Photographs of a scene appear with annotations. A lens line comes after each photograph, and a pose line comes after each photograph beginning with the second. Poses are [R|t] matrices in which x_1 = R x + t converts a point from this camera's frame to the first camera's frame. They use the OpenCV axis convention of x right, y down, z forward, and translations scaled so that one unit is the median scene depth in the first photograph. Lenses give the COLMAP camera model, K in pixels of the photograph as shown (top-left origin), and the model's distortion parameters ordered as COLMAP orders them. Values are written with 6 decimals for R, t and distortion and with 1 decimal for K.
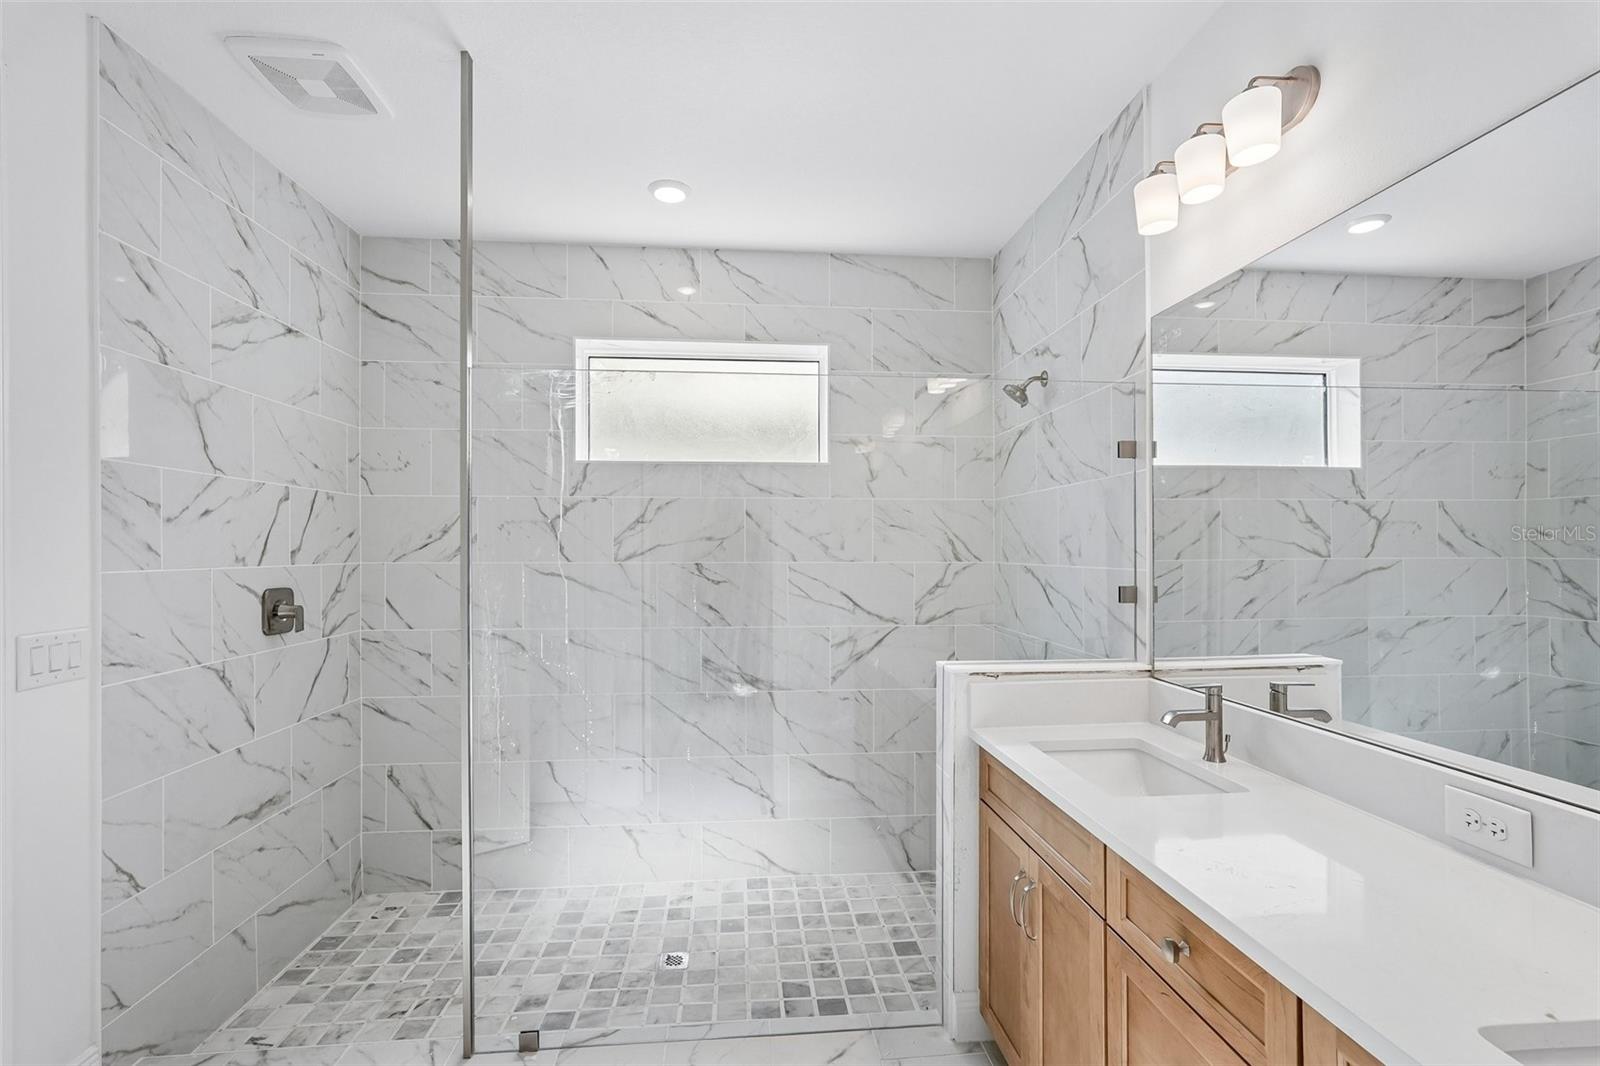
lens RADIAL K [[711.5, 0, 802.2], [0, 711.5, 539.9], [0, 0, 1]] dist [-0.021591, 0.012703]
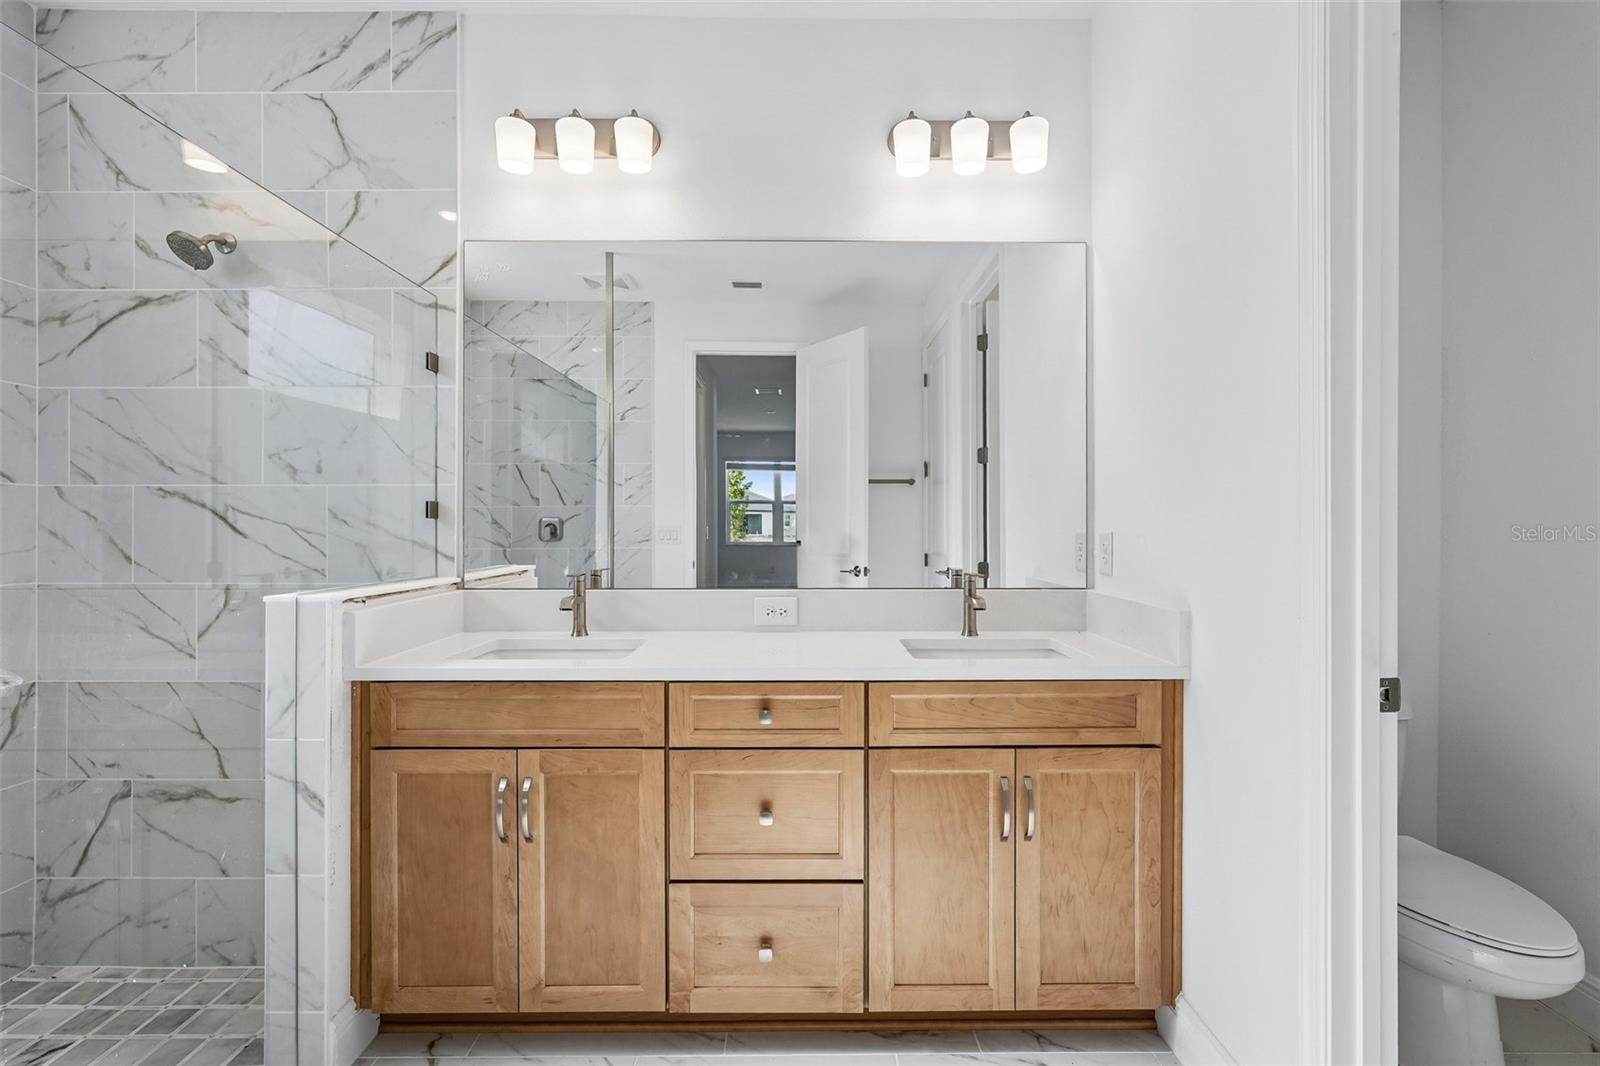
lens RADIAL K [[722.0, 0, 800.0], [0, 722.0, 533.0], [0, 0, 1]] dist [-0.046502, 0.013960]
pose [[0.071156, -0.002671, 0.997462, -0.492483], [-0.016577, 0.999855, 0.003860, 0.097398], [-0.997327, -0.016810, 0.071102, 0.422230]]
